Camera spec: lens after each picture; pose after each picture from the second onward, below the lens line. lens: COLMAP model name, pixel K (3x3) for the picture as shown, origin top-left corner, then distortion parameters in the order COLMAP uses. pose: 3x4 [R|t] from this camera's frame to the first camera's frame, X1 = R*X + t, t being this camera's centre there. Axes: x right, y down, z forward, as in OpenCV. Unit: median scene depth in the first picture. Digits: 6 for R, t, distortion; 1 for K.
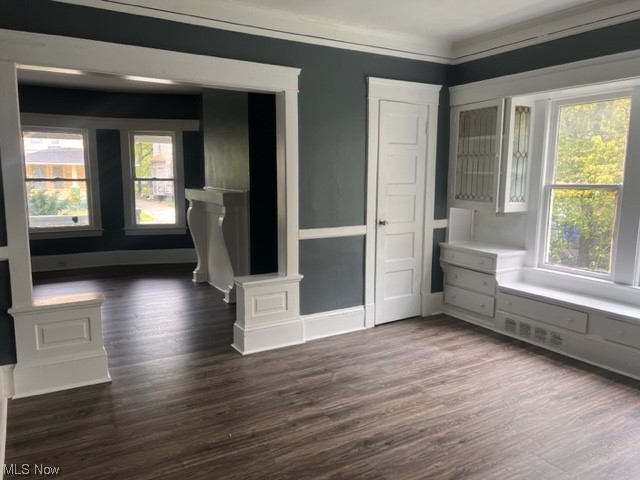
lens RADIAL K [[480.5, 0, 318.3], [0, 480.5, 242.9], [0, 0, 1]] dist [0.070226, -0.078001]
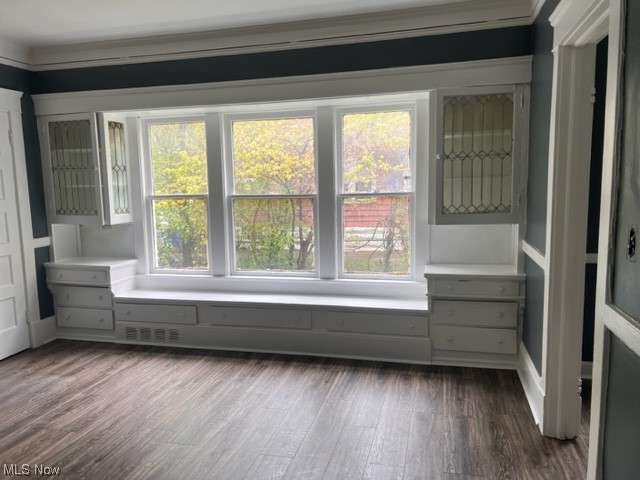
lens RADIAL K [[480.5, 0, 321.0], [0, 480.5, 237.3], [0, 0, 1]] dist [0.070226, -0.078001]
pose [[0.709484, -0.099466, 0.697667, -0.017805], [0.123431, 0.992225, 0.015940, 0.001493], [-0.693828, 0.074805, 0.716245, -0.032855]]
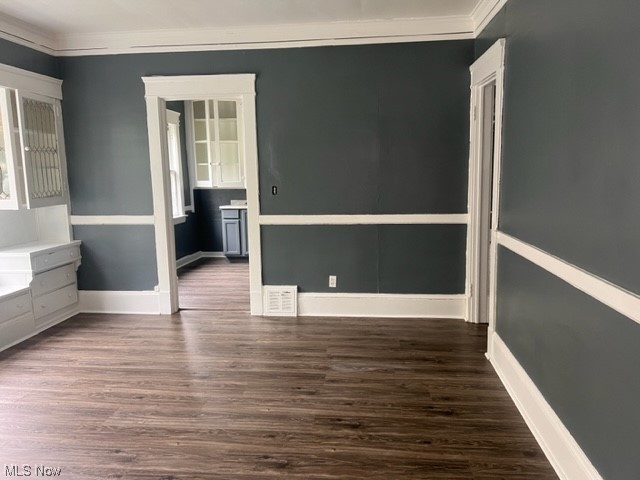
lens RADIAL K [[480.5, 0, 326.8], [0, 480.5, 244.3], [0, 0, 1]] dist [0.070226, -0.078001]
pose [[-0.803407, -0.081810, 0.589784, -0.356796], [0.091864, 0.961626, 0.258528, -0.117156], [-0.588302, 0.261883, -0.765061, 0.895138]]
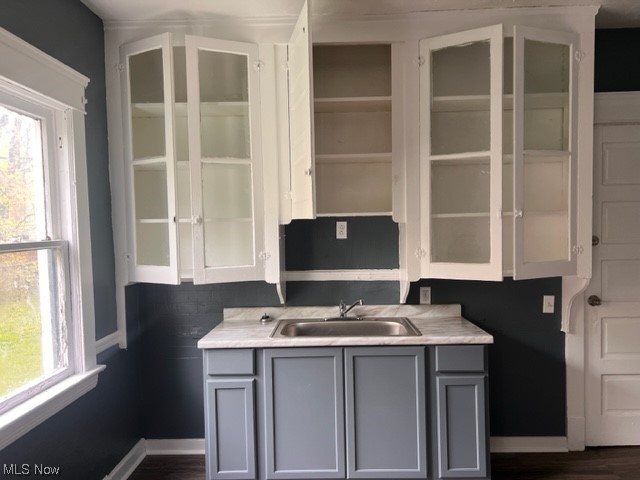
lens RADIAL K [[480.5, 0, 315.4], [0, 480.5, 235.0], [0, 0, 1]] dist [0.070226, -0.078001]
pose [[-0.840501, 0.000990, 0.541809, 0.544294], [0.093190, 0.985360, 0.142764, -0.037573], [-0.533735, 0.170485, -0.828288, 0.153151]]
